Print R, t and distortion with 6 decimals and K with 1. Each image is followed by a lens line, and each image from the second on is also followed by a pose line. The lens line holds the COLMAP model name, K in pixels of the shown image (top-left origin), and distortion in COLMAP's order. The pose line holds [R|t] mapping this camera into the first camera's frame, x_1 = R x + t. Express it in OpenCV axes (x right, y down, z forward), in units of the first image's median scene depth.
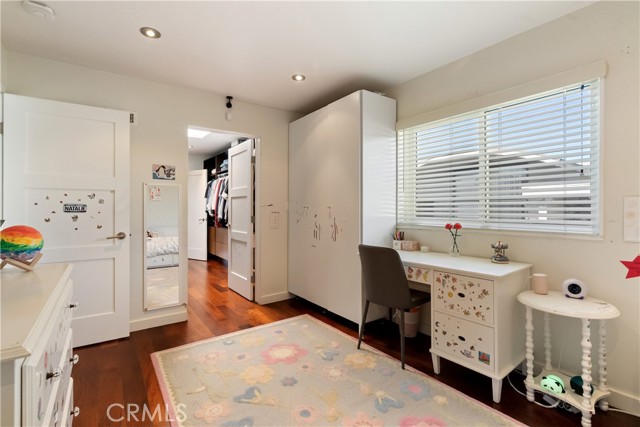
lens RADIAL K [[289.5, 0, 315.2], [0, 289.5, 210.7], [0, 0, 1]] dist [0.001232, 0.000534]
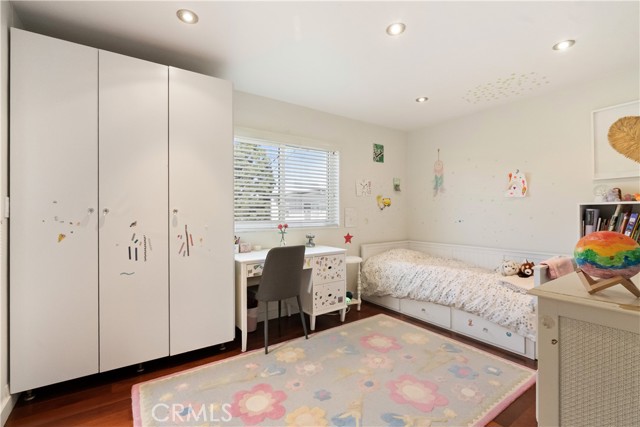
lens RADIAL K [[289.5, 0, 315.6], [0, 289.5, 213.6], [0, 0, 1]] dist [0.001232, 0.000534]
pose [[0.036090, -0.000545, 0.999348, -0.991193], [0.007033, 0.999975, 0.000291, -0.004064], [-0.999324, 0.007018, 0.036093, 0.939907]]
